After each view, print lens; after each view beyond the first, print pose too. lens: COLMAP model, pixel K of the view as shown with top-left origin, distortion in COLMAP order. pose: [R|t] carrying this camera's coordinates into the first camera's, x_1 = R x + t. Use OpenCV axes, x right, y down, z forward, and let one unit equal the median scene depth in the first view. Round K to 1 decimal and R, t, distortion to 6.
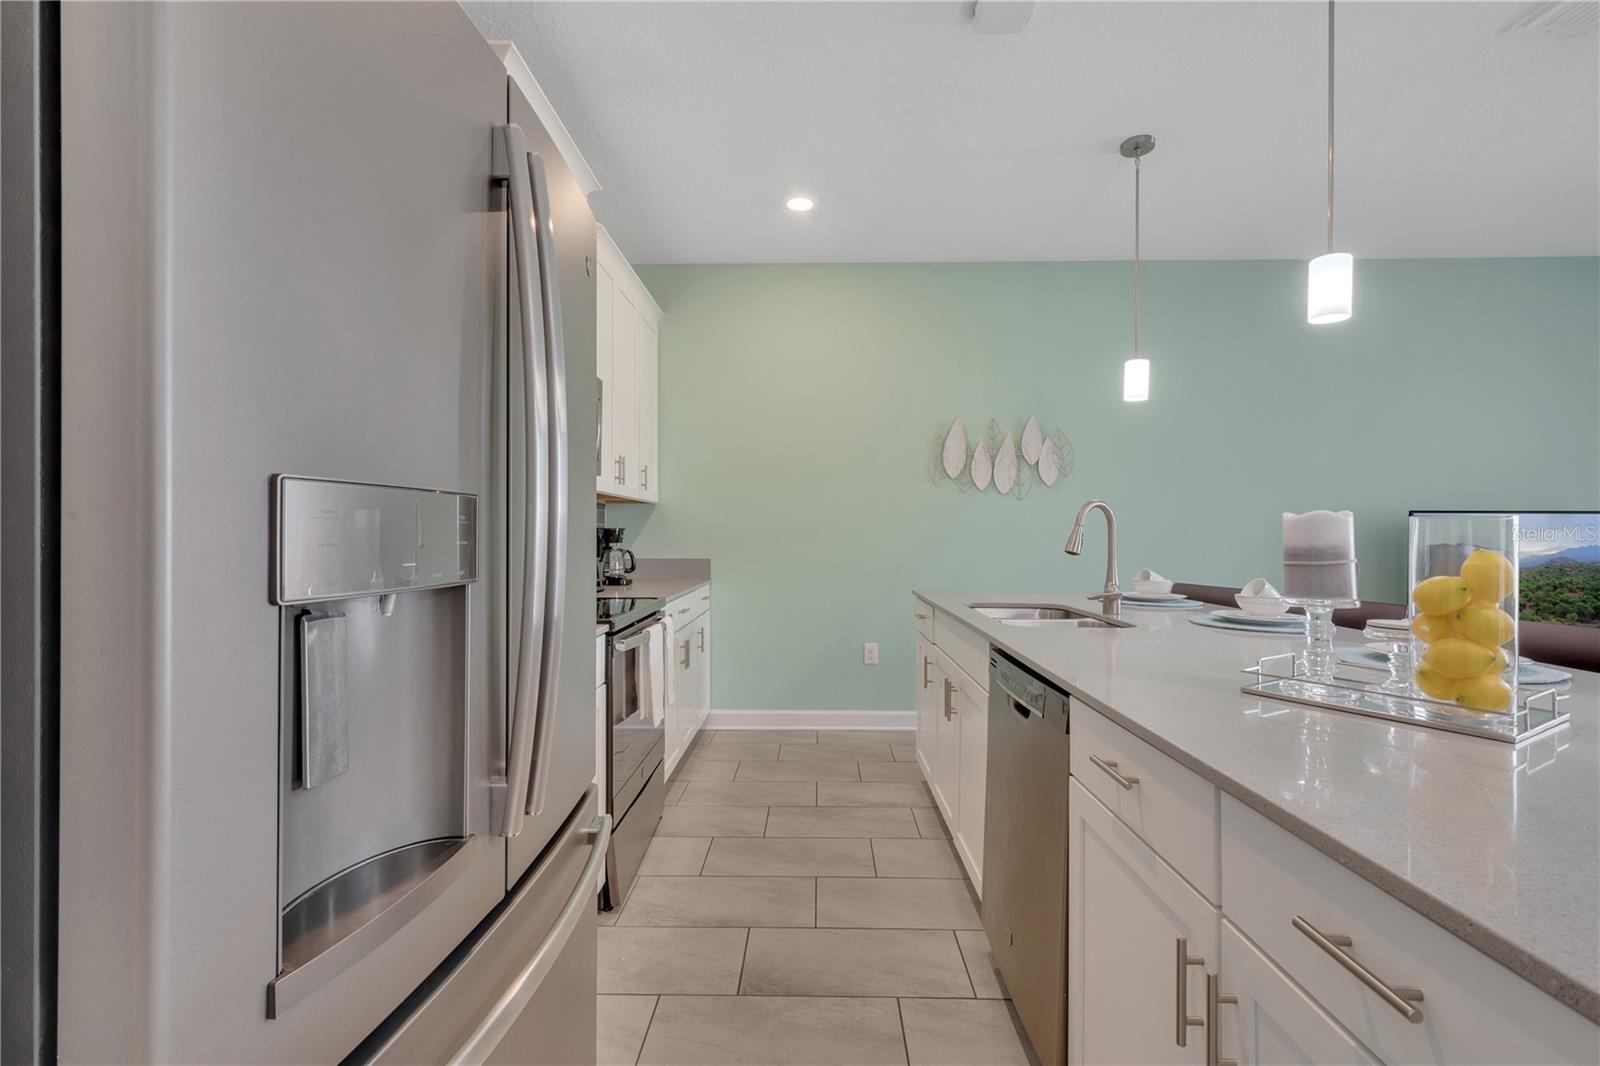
lens RADIAL K [[716.6, 0, 801.1], [0, 716.6, 534.1], [0, 0, 1]] dist [0.003221, -0.000101]
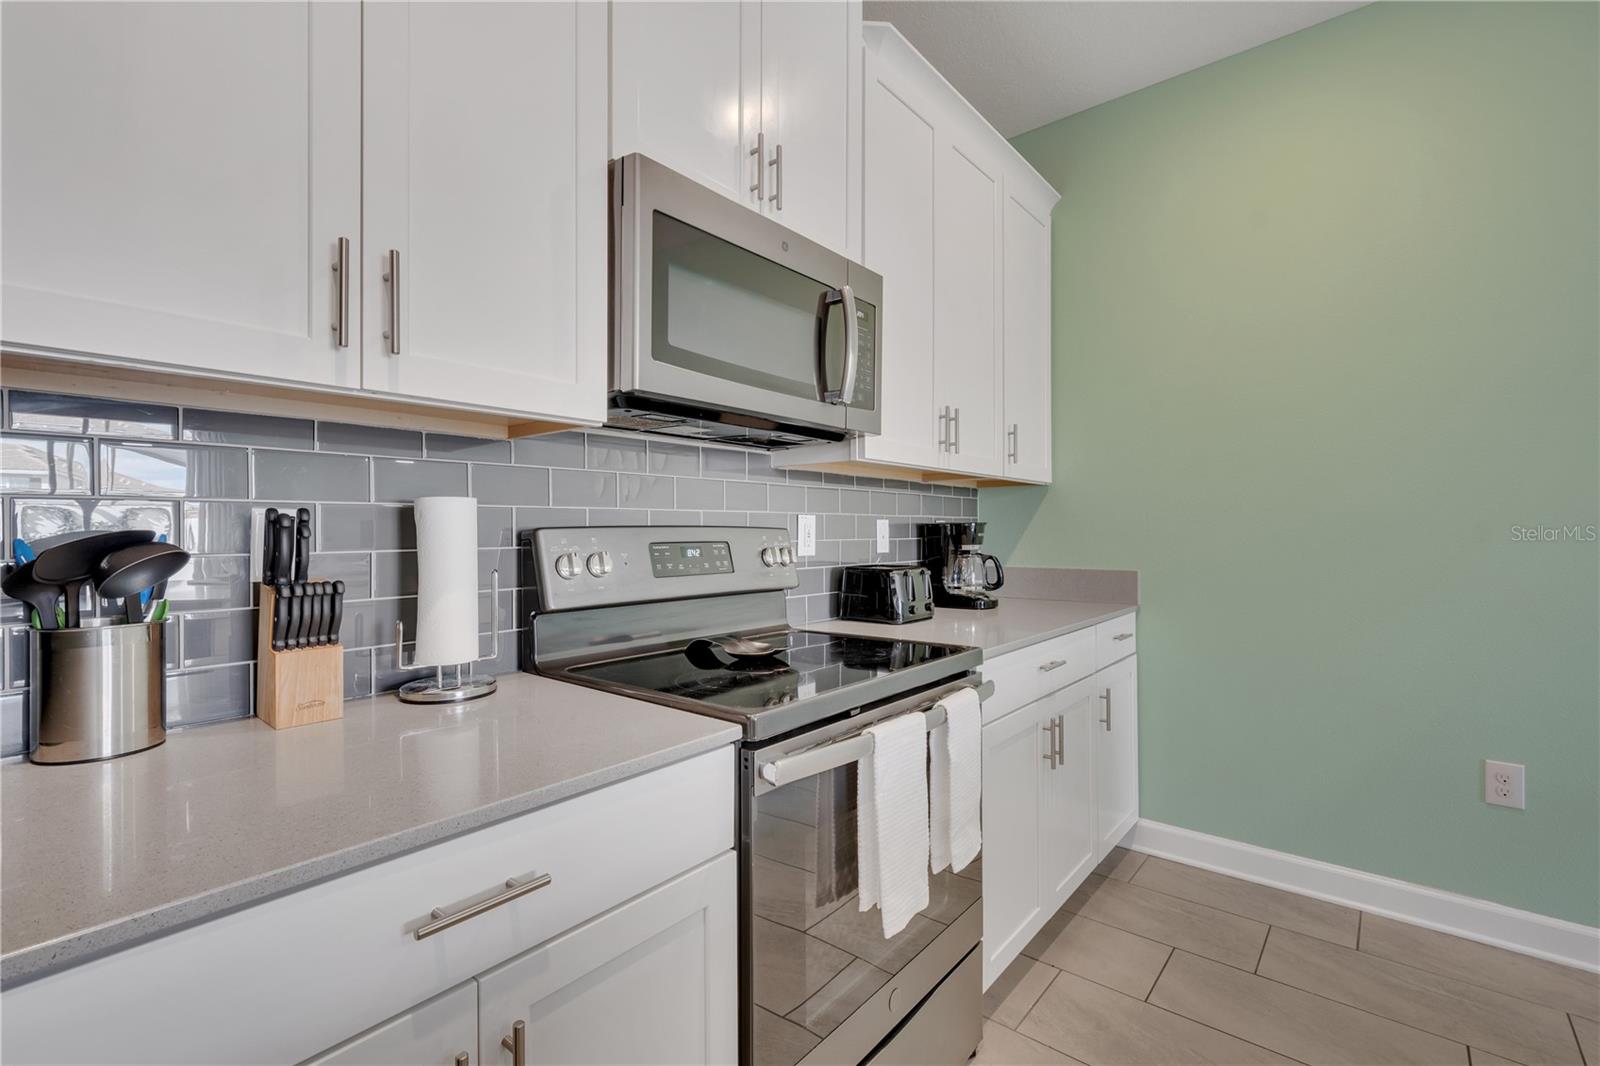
lens RADIAL K [[716.6, 0, 800.6], [0, 716.6, 530.2], [0, 0, 1]] dist [0.003221, -0.000101]
pose [[0.787977, -0.005523, -0.615680, 0.027358], [0.003530, 0.999984, -0.004452, 0.001299], [0.615695, 0.001335, 0.787983, 0.374430]]
